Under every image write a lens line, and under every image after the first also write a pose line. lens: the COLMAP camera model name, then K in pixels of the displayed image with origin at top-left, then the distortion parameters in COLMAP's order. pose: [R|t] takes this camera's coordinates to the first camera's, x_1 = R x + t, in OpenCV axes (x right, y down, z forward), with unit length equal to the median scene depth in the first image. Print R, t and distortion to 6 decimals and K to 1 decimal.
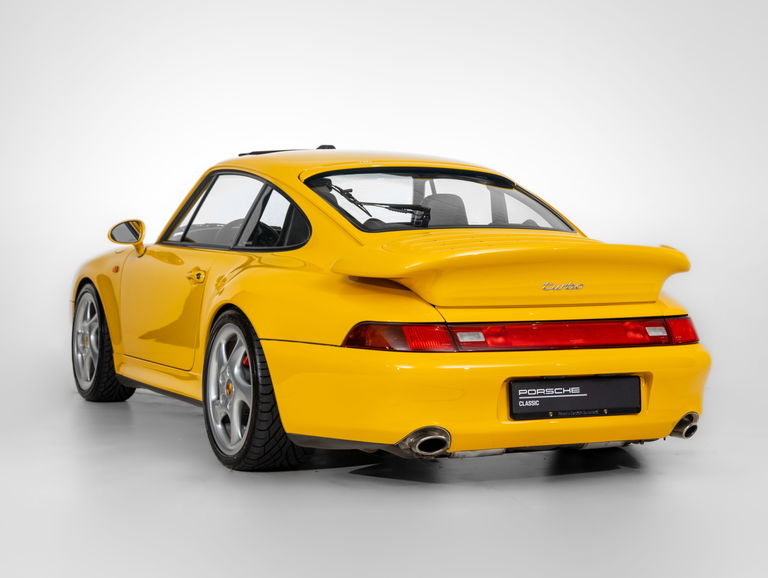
lens RADIAL K [[1424.4, 0, 384.5], [0, 1424.4, 292.0], [0, 0, 1]] dist [0.049335, 0.000000]
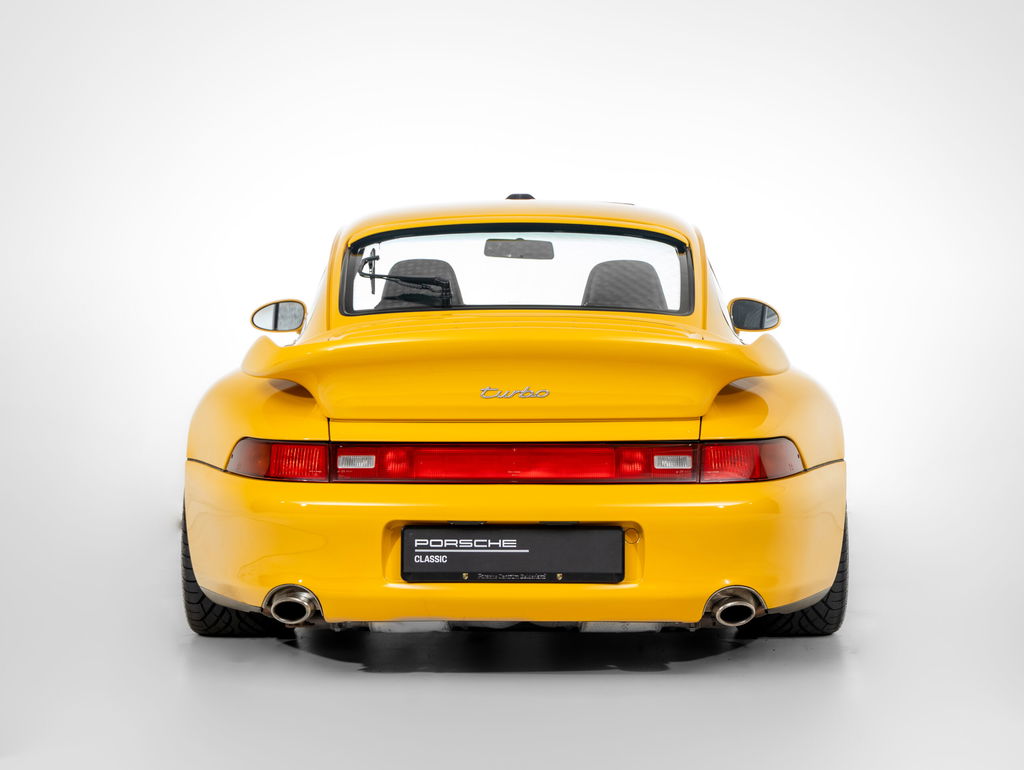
lens RADIAL K [[1899.3, 0, 503.9], [0, 1899.3, 377.1], [0, 0, 1]] dist [0.049335, 0.000000]
pose [[0.895391, 0.010154, -0.445164, 0.540953], [-0.011997, 0.999927, -0.001323, -0.010707], [0.445118, 0.006526, 0.895448, 0.172705]]
